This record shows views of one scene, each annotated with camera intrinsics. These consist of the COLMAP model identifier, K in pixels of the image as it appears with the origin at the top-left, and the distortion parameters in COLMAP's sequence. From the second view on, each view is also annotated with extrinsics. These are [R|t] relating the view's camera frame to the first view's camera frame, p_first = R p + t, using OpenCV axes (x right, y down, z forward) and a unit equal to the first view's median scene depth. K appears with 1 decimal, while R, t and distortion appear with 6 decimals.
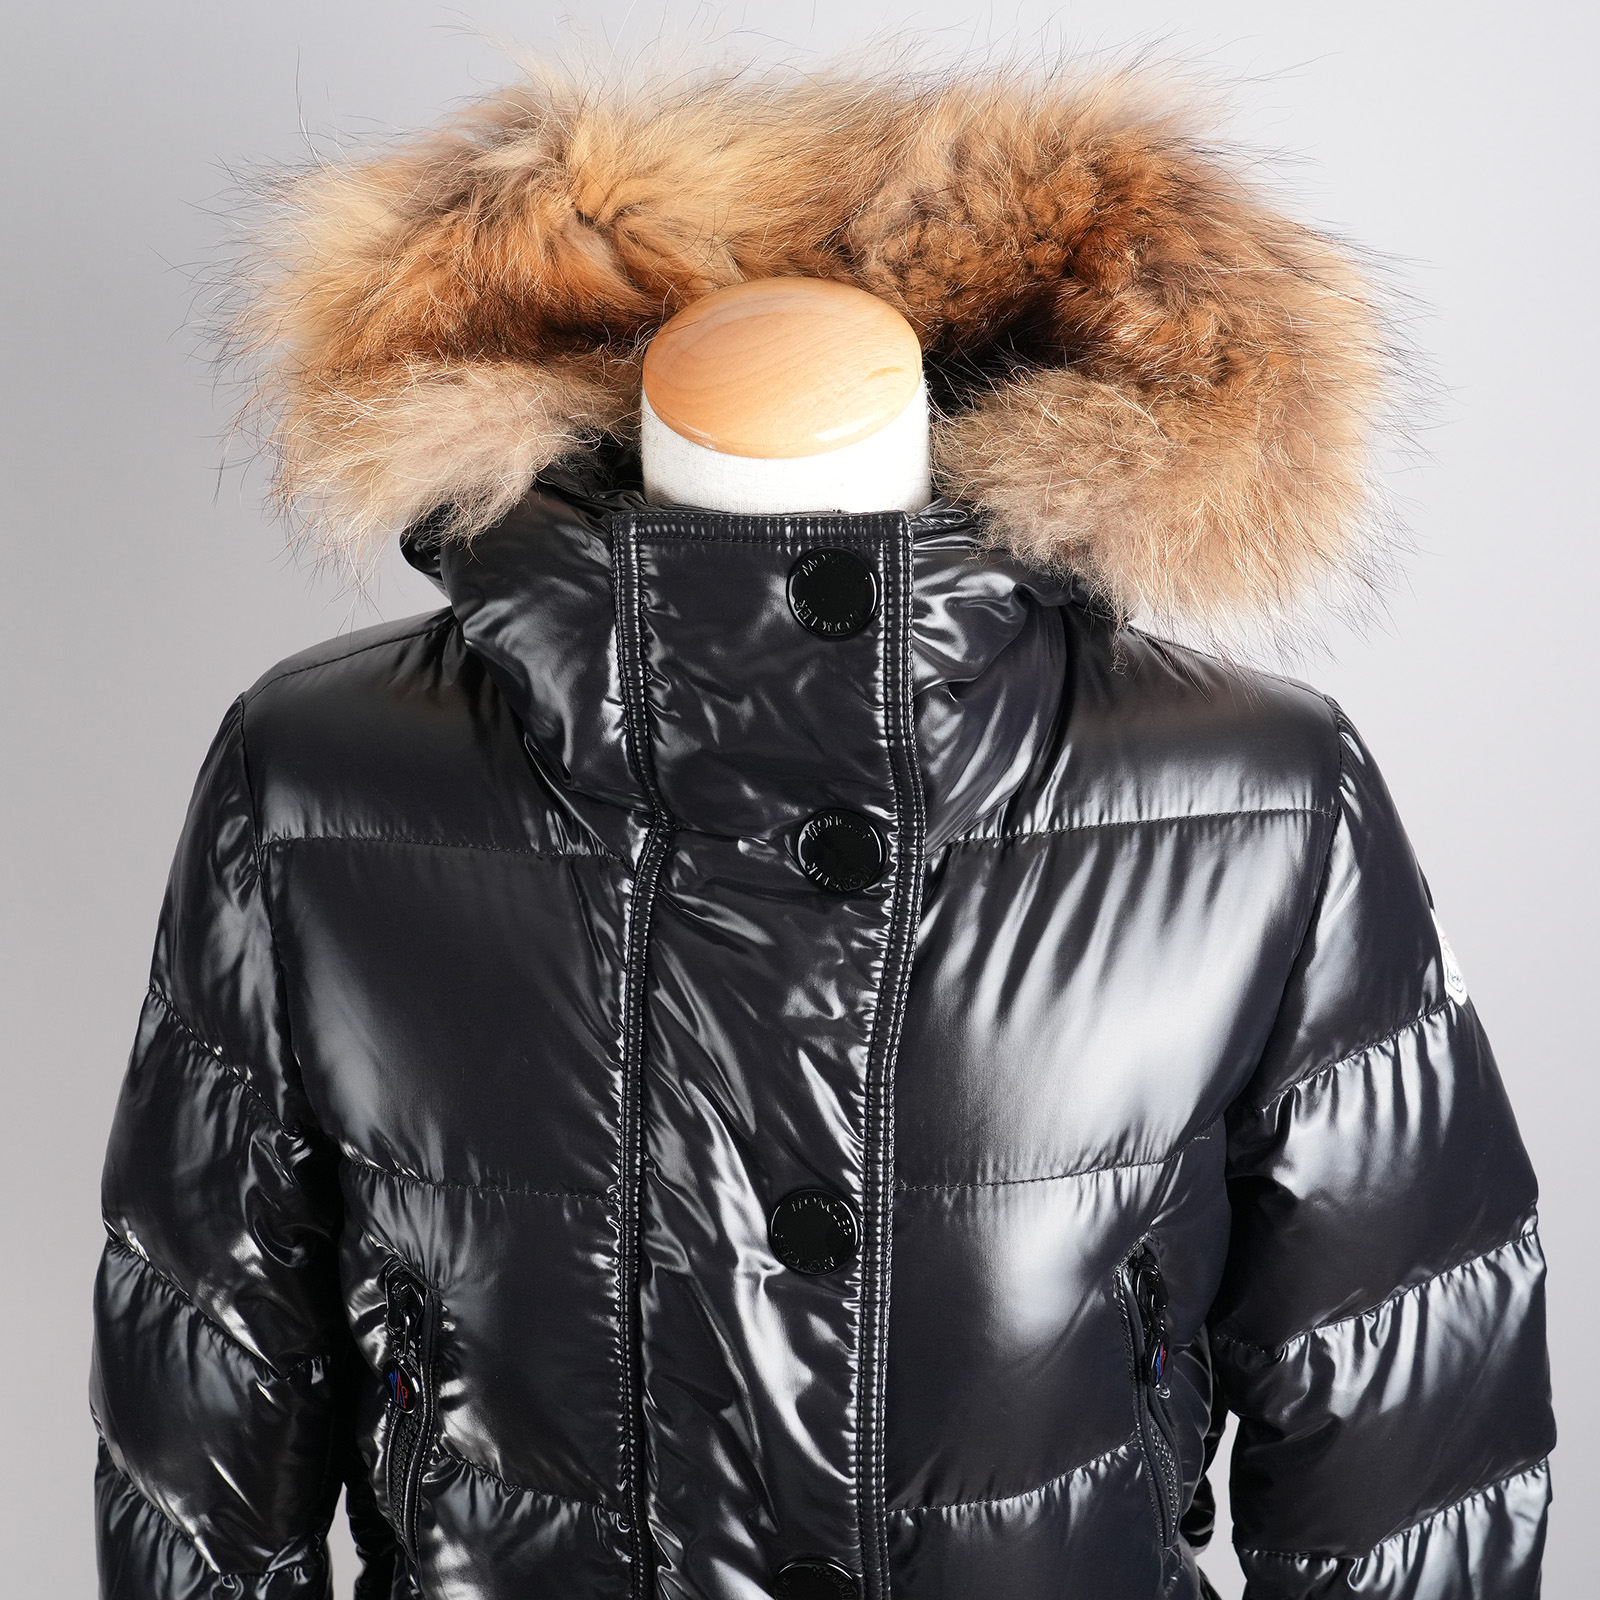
lens RADIAL K [[2629.0, 0, 800.0], [0, 2629.0, 800.0], [0, 0, 1]] dist [-0.012402, -0.017742]
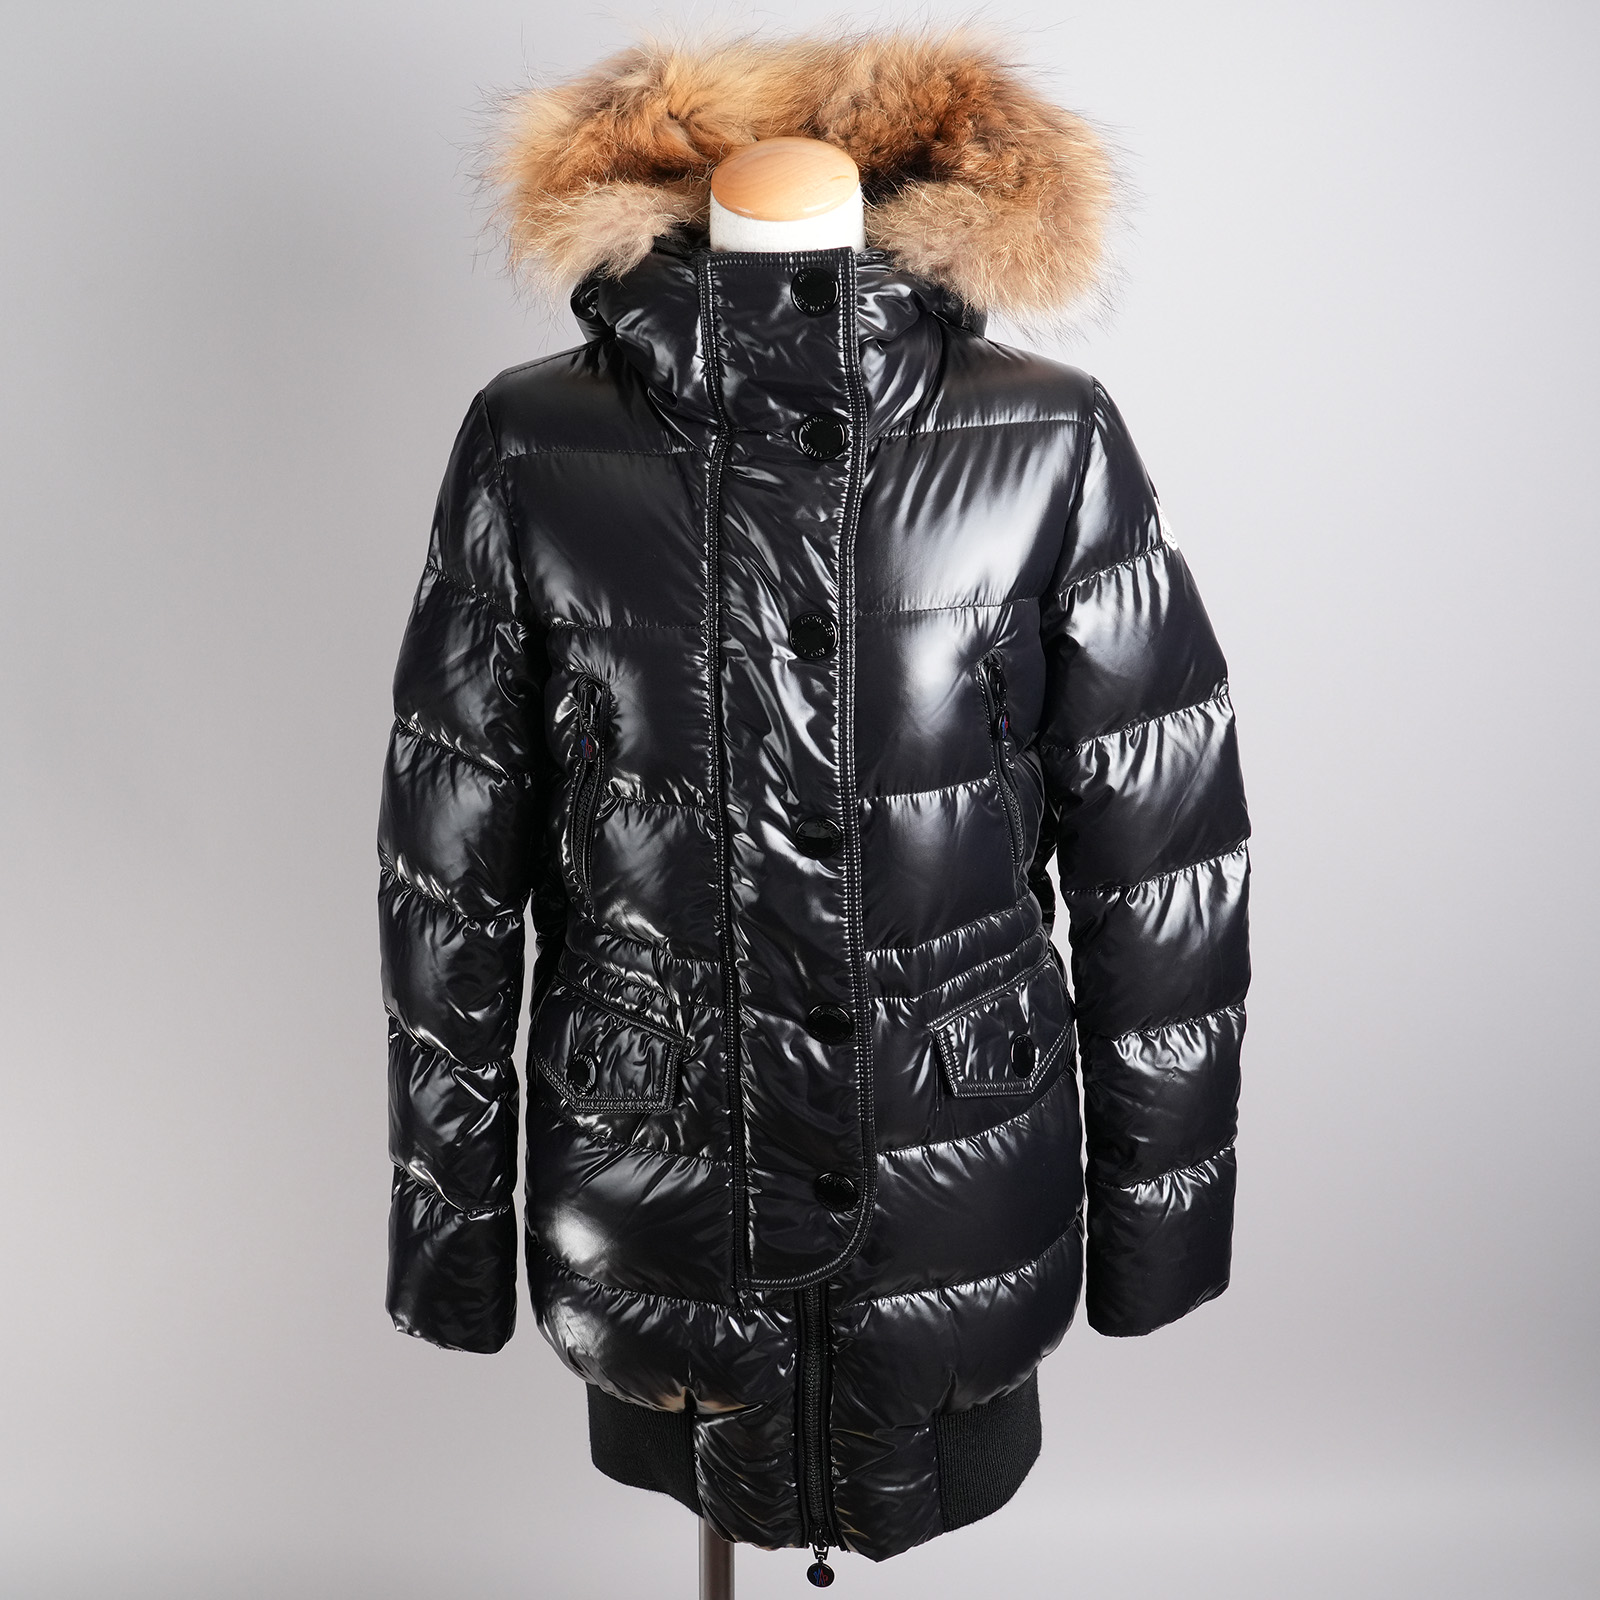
lens RADIAL K [[2629.0, 0, 800.0], [0, 2629.0, 800.0], [0, 0, 1]] dist [-0.012402, -0.017742]
pose [[0.999586, -0.023926, 0.015953, -0.035175], [0.024710, 0.998398, -0.050905, 0.360715], [-0.014710, 0.051278, 0.998576, -0.826687]]
